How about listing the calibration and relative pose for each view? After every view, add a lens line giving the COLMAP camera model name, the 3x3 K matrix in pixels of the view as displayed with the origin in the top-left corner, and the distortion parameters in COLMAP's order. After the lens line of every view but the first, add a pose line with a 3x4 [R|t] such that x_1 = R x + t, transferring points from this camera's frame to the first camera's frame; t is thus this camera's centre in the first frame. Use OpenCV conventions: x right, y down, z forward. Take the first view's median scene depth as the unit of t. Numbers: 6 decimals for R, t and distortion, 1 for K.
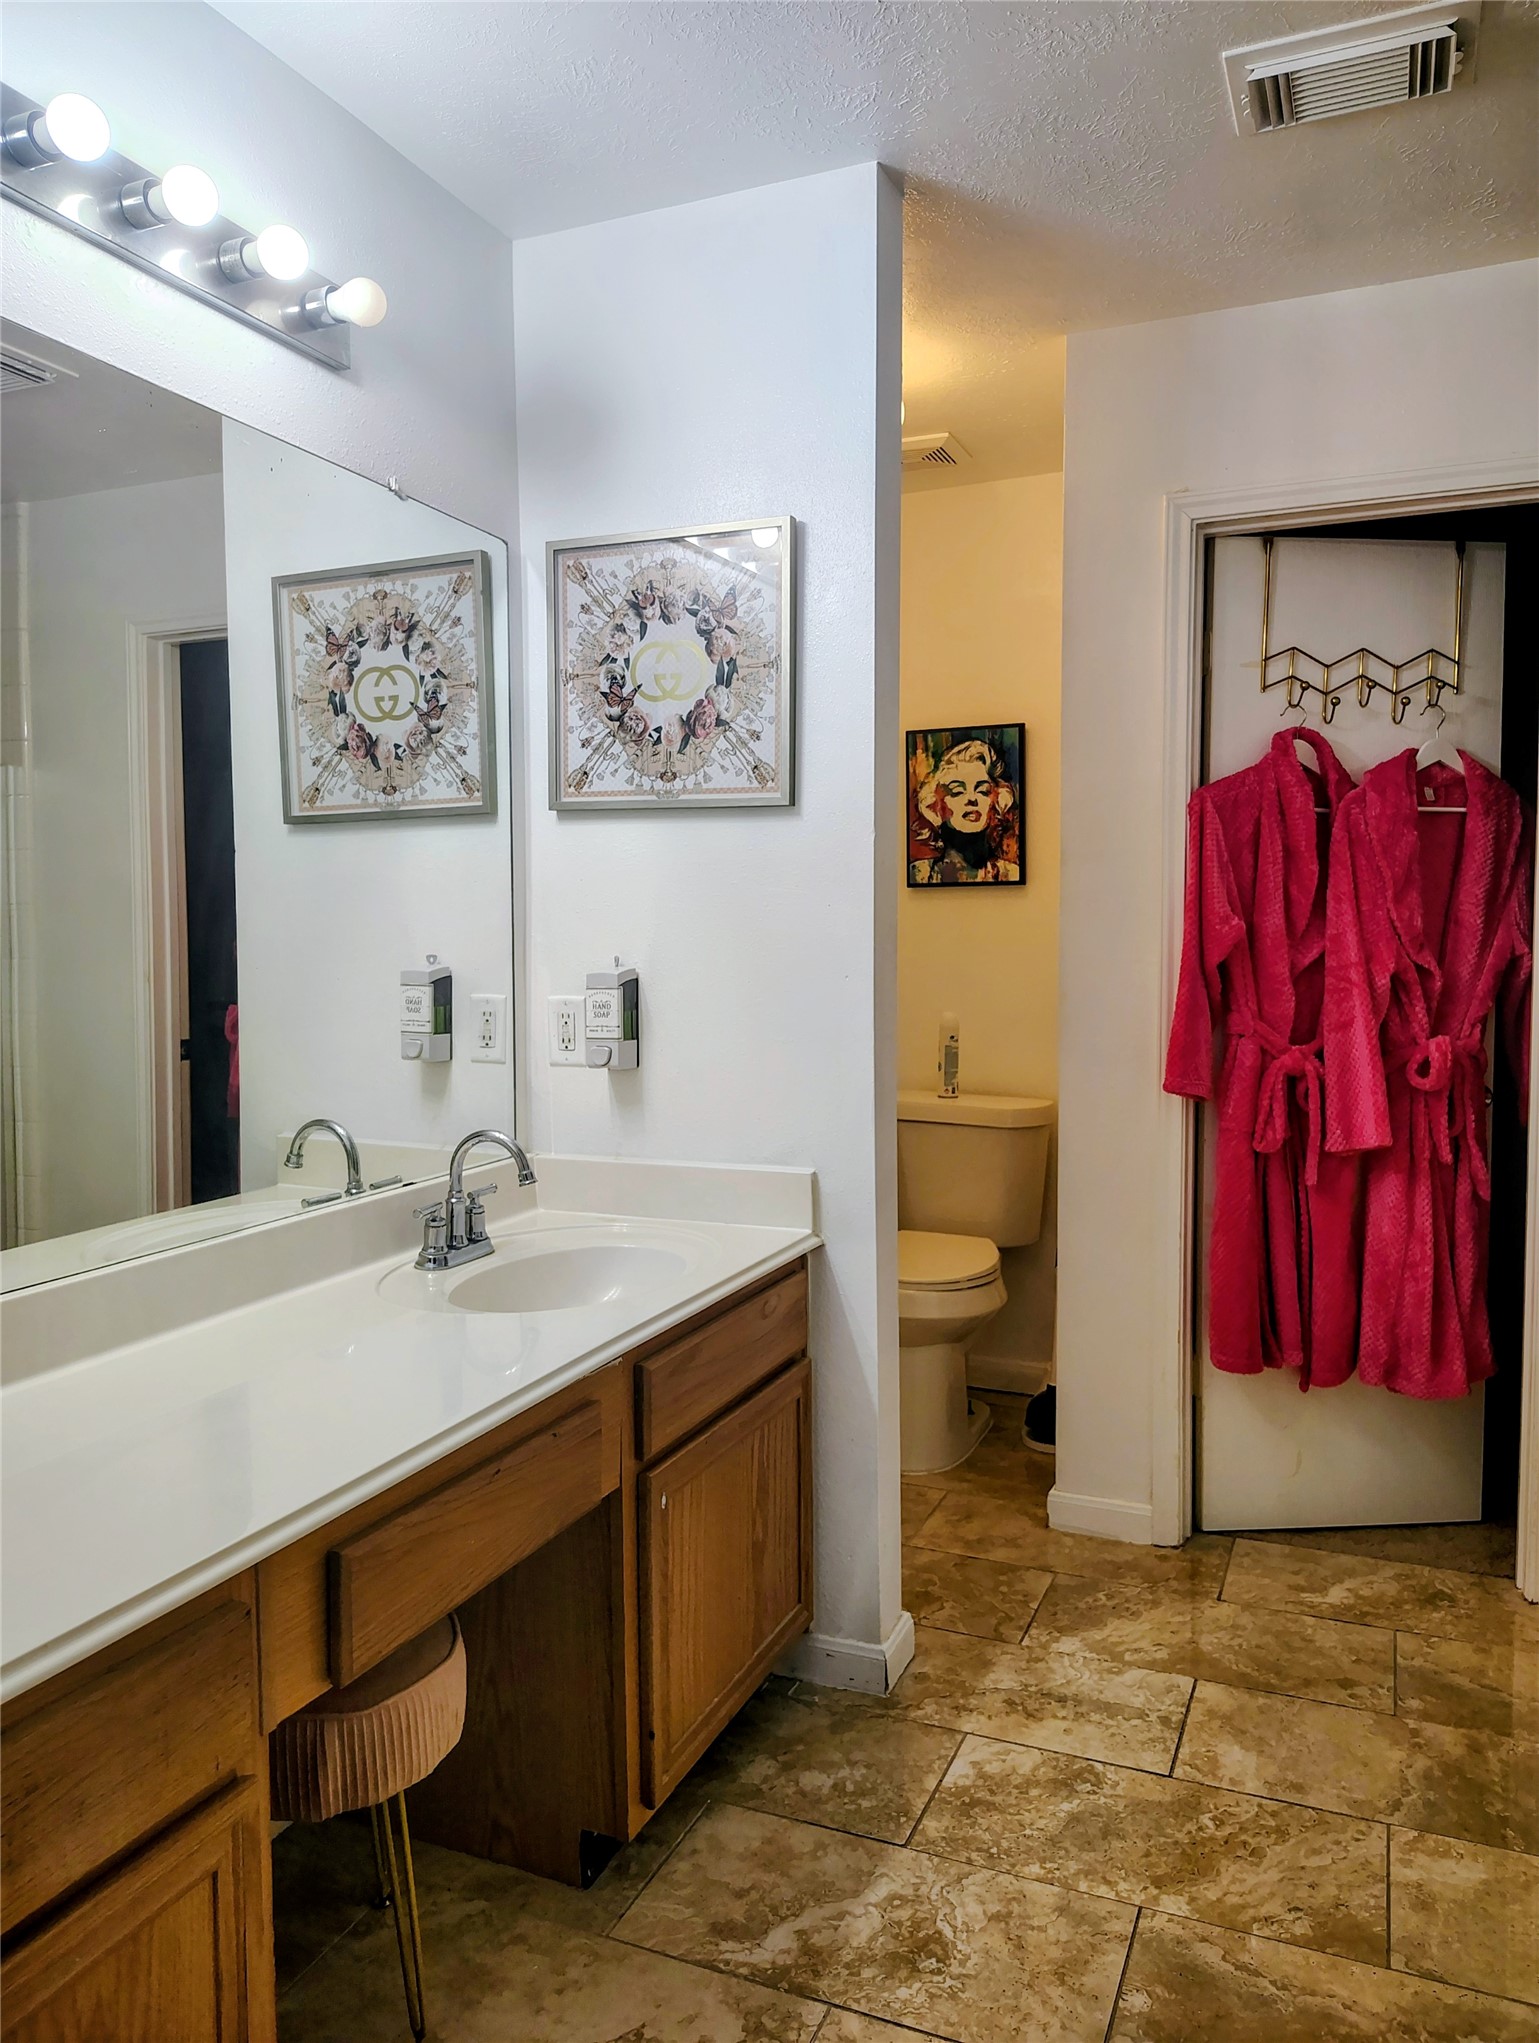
lens RADIAL K [[1499.2, 0, 738.3], [0, 1499.2, 1014.6], [0, 0, 1]] dist [0.056459, -0.037052]
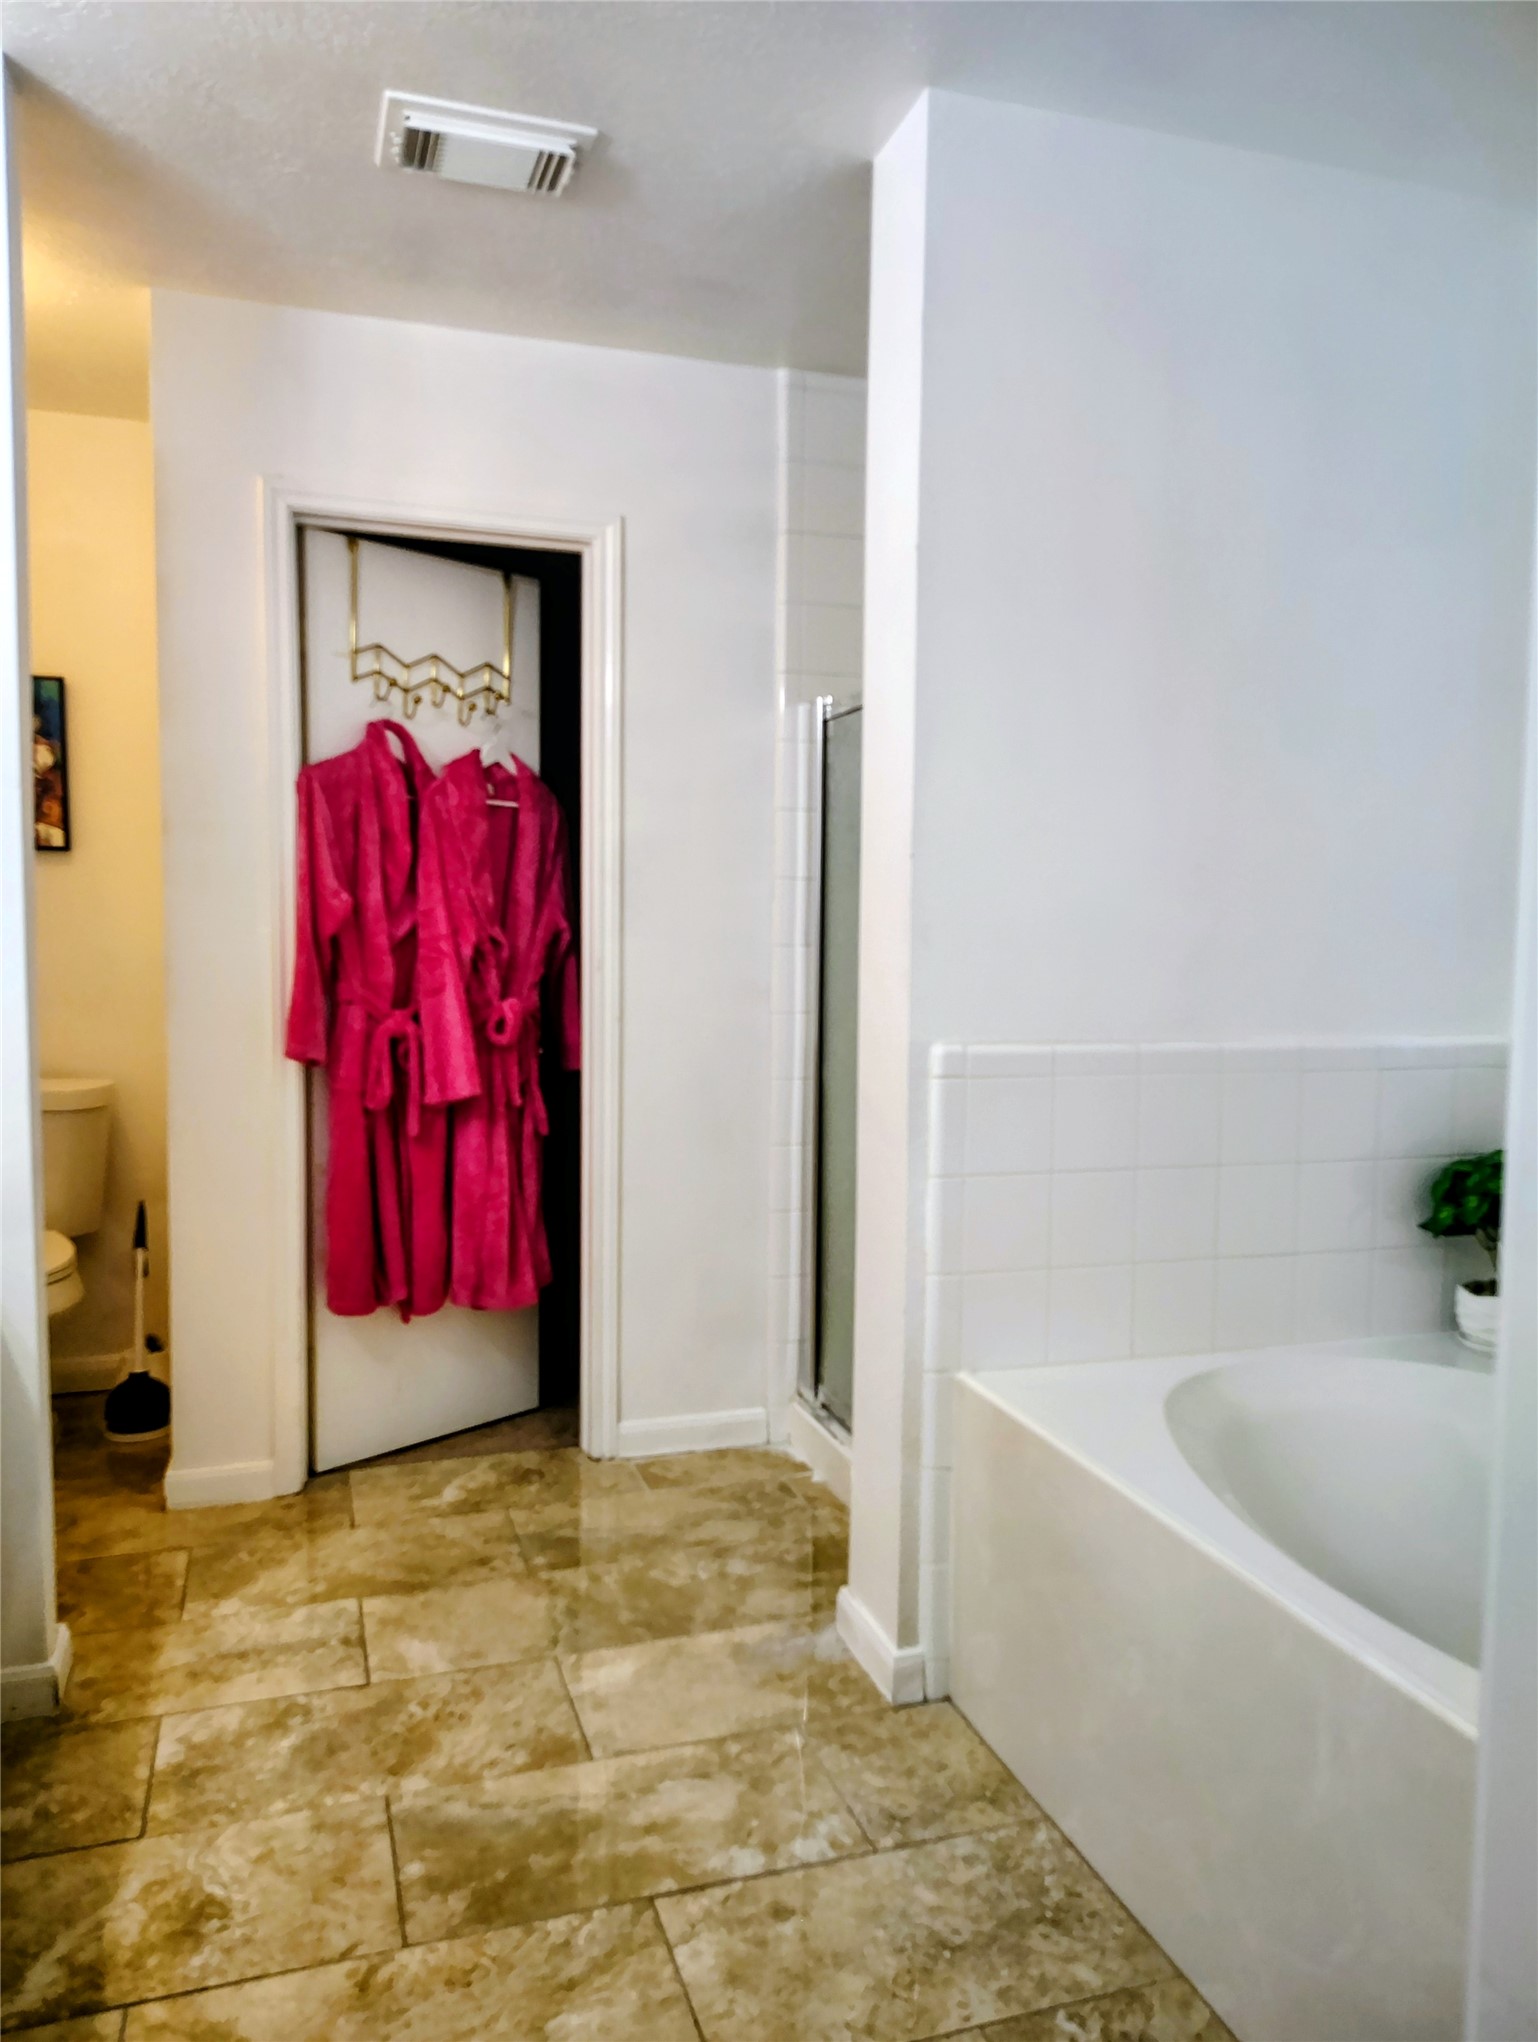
lens RADIAL K [[1498.4, 0, 737.9], [0, 1498.4, 1014.2], [0, 0, 1]] dist [0.056459, -0.037052]
pose [[0.758849, -0.029275, 0.650608, -0.159364], [0.022455, 0.999571, 0.018786, 0.008704], [-0.650879, 0.000354, 0.759181, 0.009337]]
